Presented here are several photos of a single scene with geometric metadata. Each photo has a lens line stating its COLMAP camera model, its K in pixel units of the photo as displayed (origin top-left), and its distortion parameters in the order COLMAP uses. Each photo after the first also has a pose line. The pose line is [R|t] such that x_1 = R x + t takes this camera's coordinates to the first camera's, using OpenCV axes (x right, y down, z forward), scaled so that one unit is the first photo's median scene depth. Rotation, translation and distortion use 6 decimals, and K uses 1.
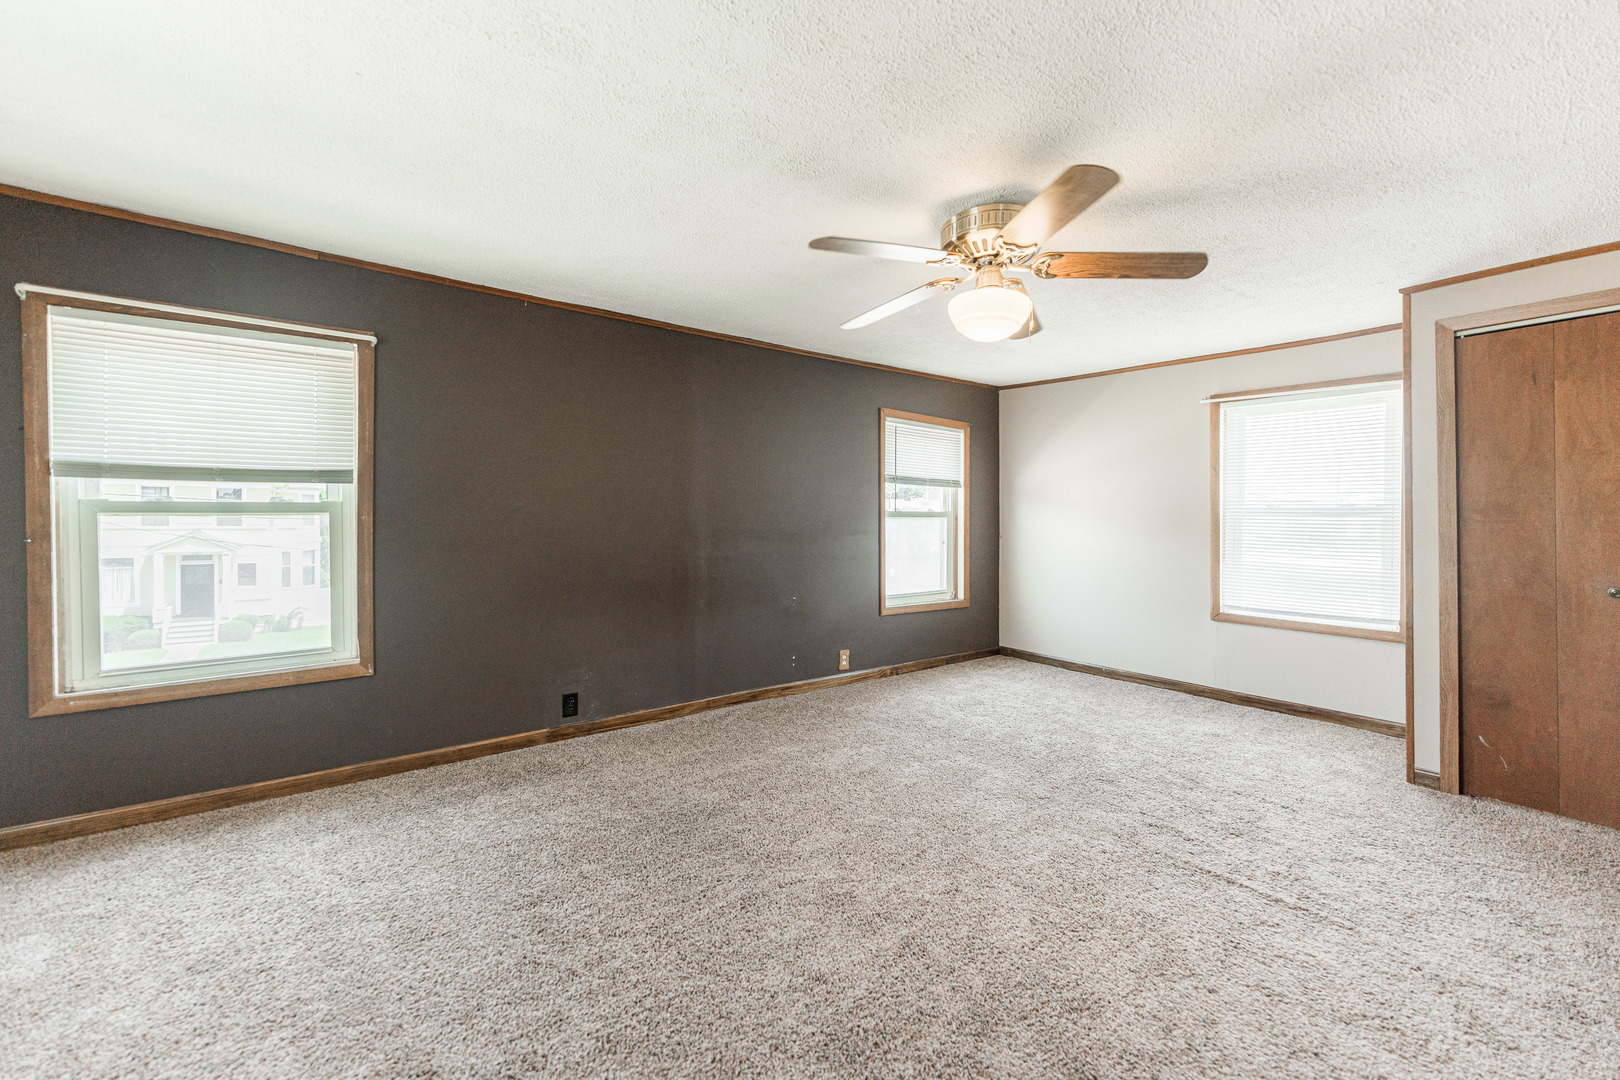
lens RADIAL K [[681.2, 0, 812.1], [0, 681.2, 529.0], [0, 0, 1]] dist [-0.001021, 0.000229]
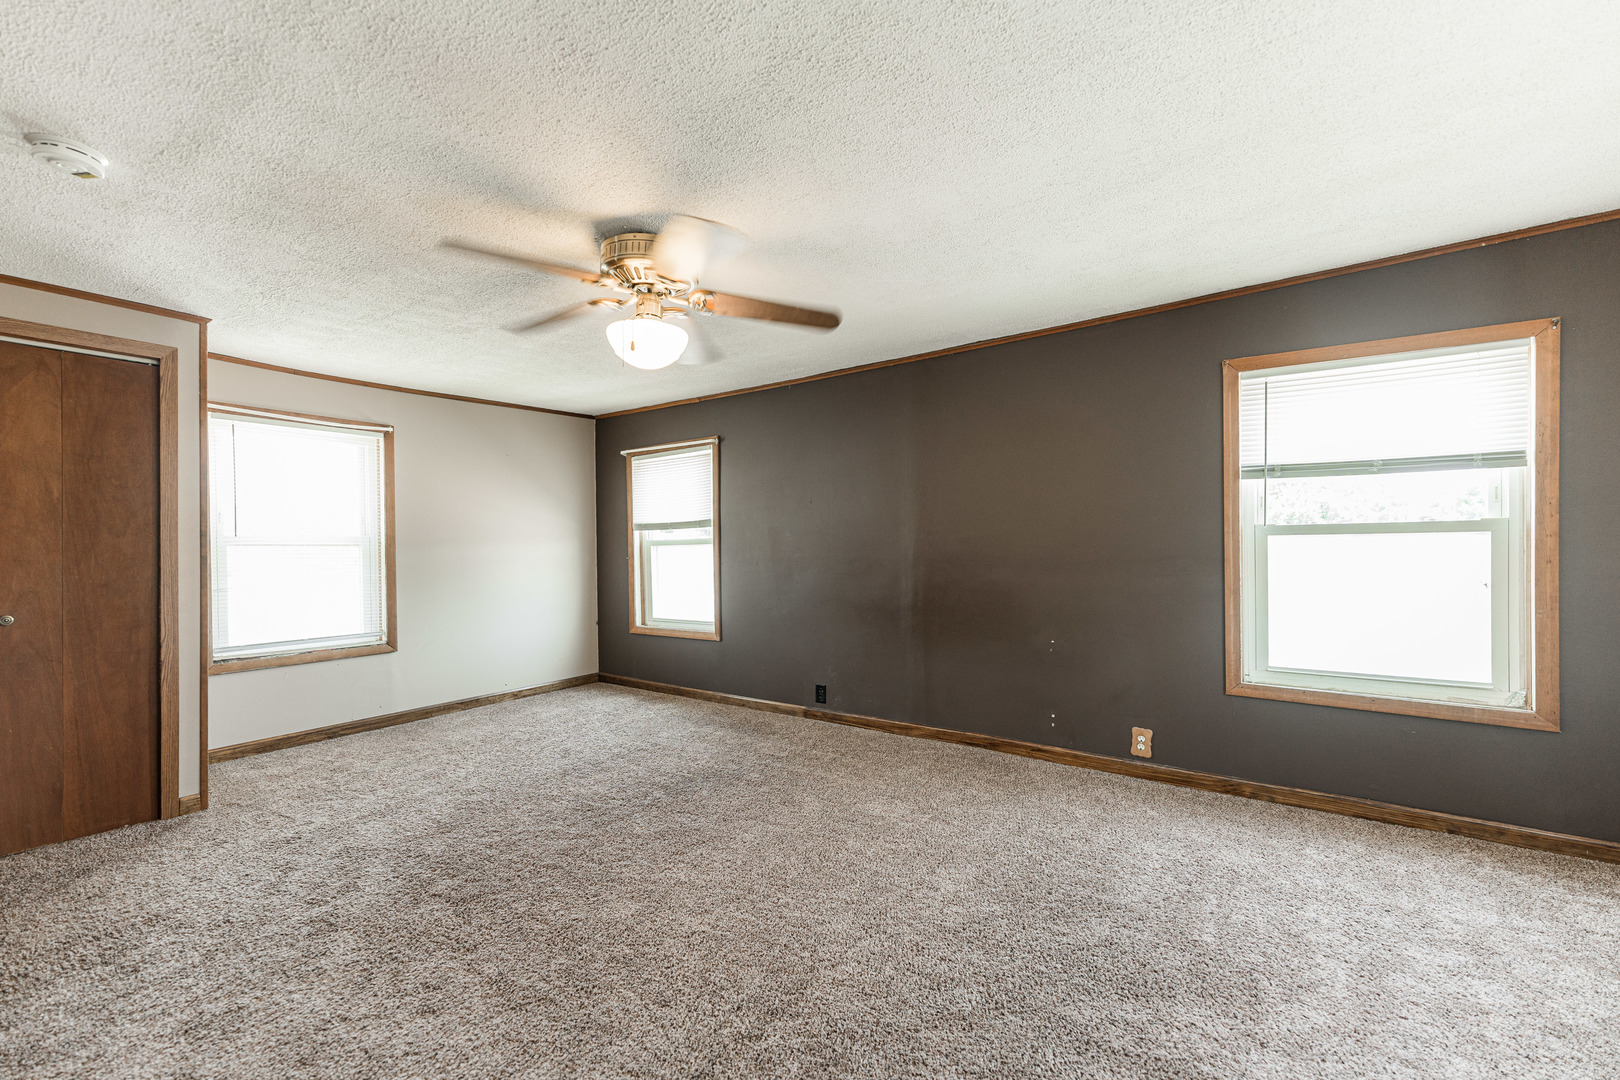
lens RADIAL K [[682.8, 0, 802.9], [0, 682.8, 548.6], [0, 0, 1]] dist [0.001020, 0.000175]
pose [[0.246128, -0.008432, -0.969201, 0.759851], [-0.004859, 0.999939, -0.009933, 0.003105], [0.969225, 0.007154, 0.246072, 0.581810]]
